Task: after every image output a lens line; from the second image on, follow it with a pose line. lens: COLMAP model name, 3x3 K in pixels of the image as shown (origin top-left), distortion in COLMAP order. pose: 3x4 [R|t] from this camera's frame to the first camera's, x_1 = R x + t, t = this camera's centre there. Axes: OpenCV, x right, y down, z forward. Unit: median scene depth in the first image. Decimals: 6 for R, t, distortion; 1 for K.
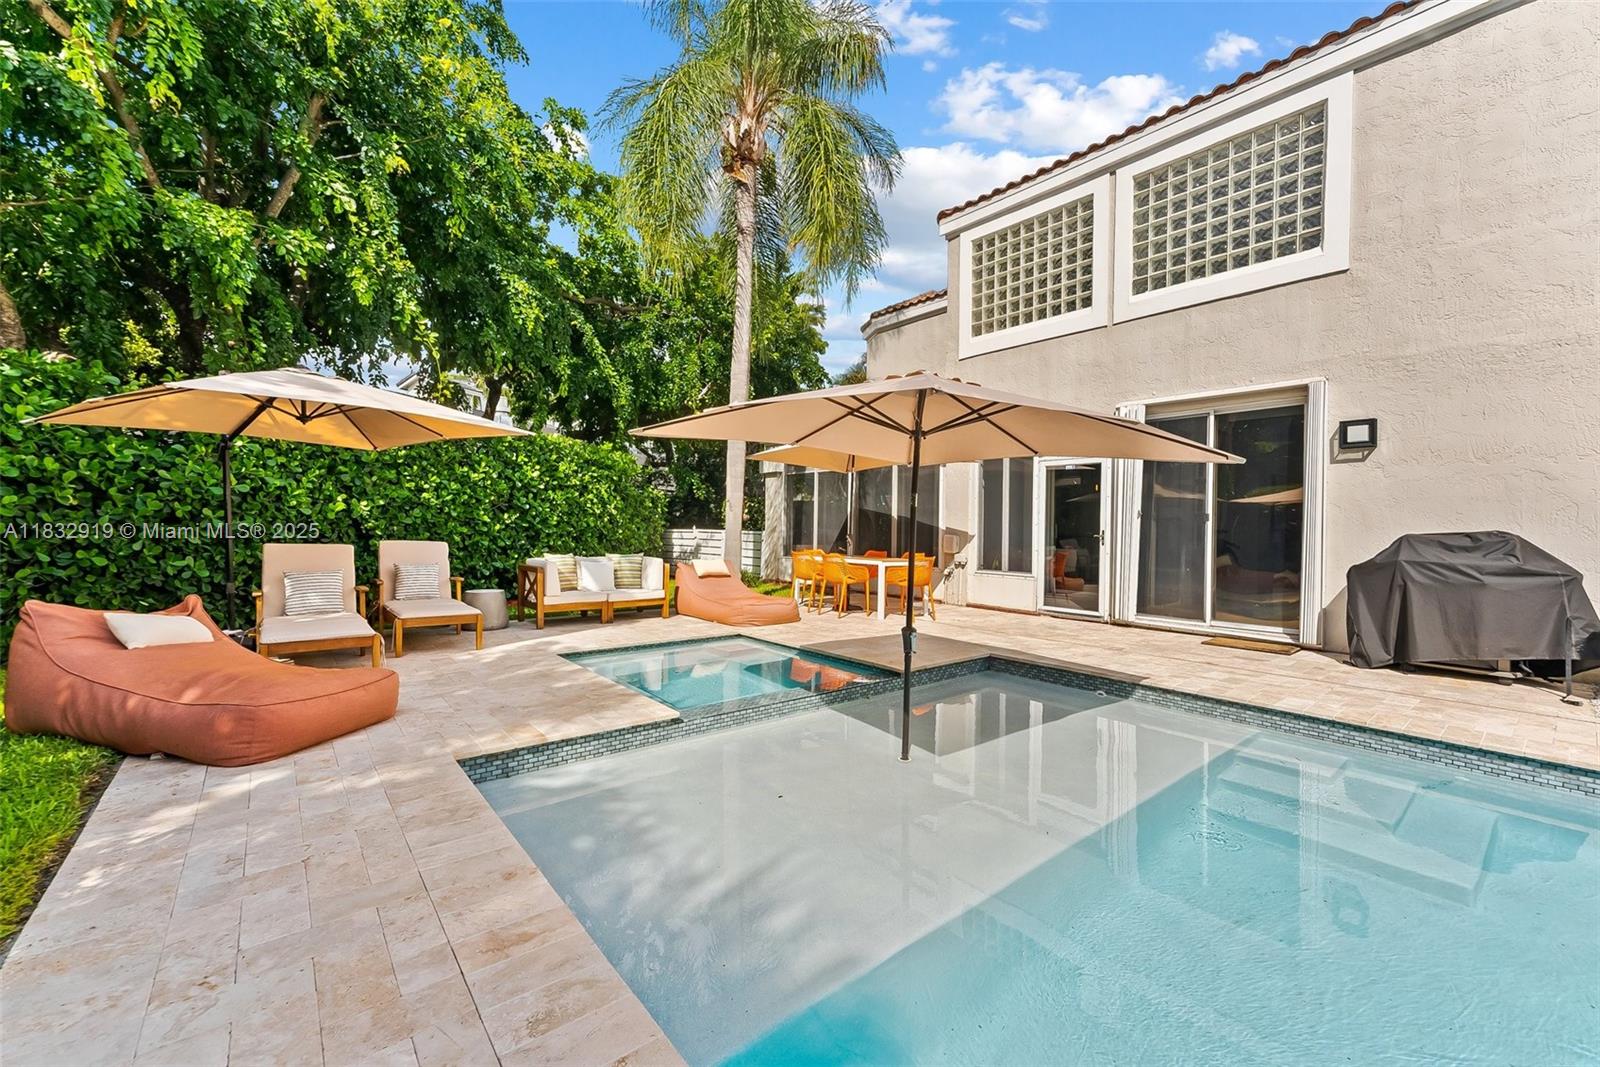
lens RADIAL K [[657.9, 0, 815.9], [0, 657.9, 524.2], [0, 0, 1]] dist [-0.001604, 0.000272]
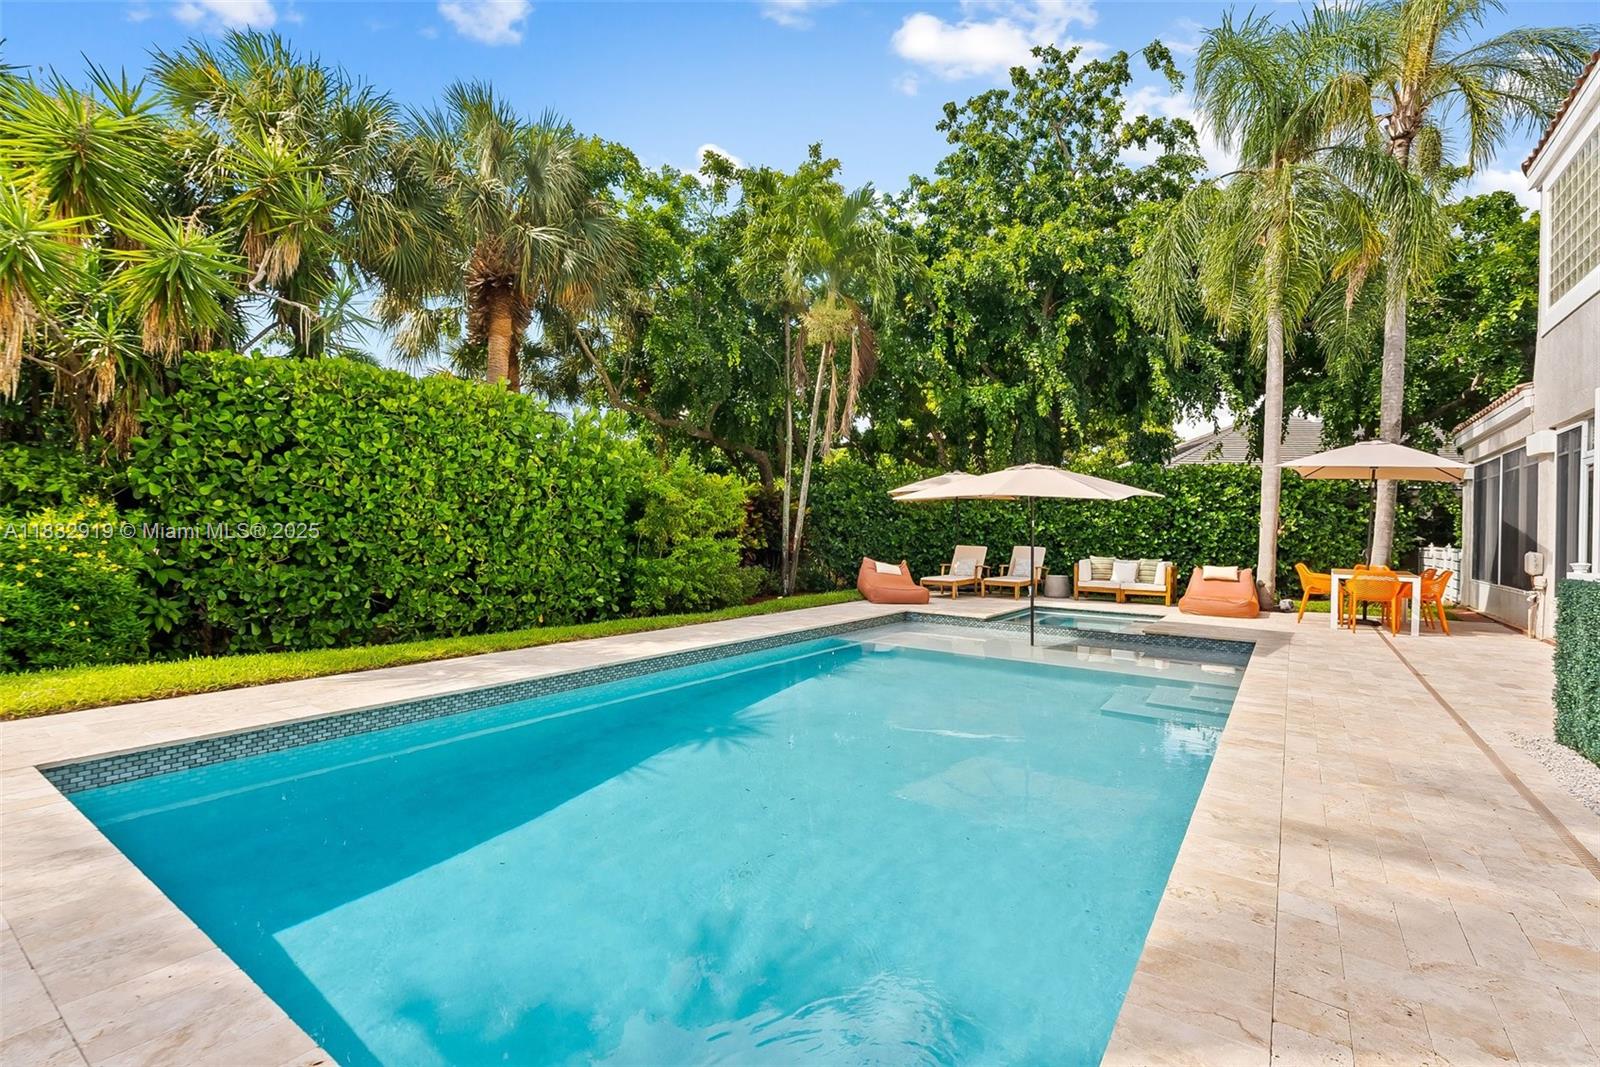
lens RADIAL K [[721.5, 0, 796.2], [0, 721.5, 528.2], [0, 0, 1]] dist [-0.002244, 0.001497]
pose [[0.263734, -0.013281, -0.964504, 0.983958], [-0.008457, 0.999835, -0.016080, 0.009782], [0.964558, 0.012397, 0.263578, -0.147789]]
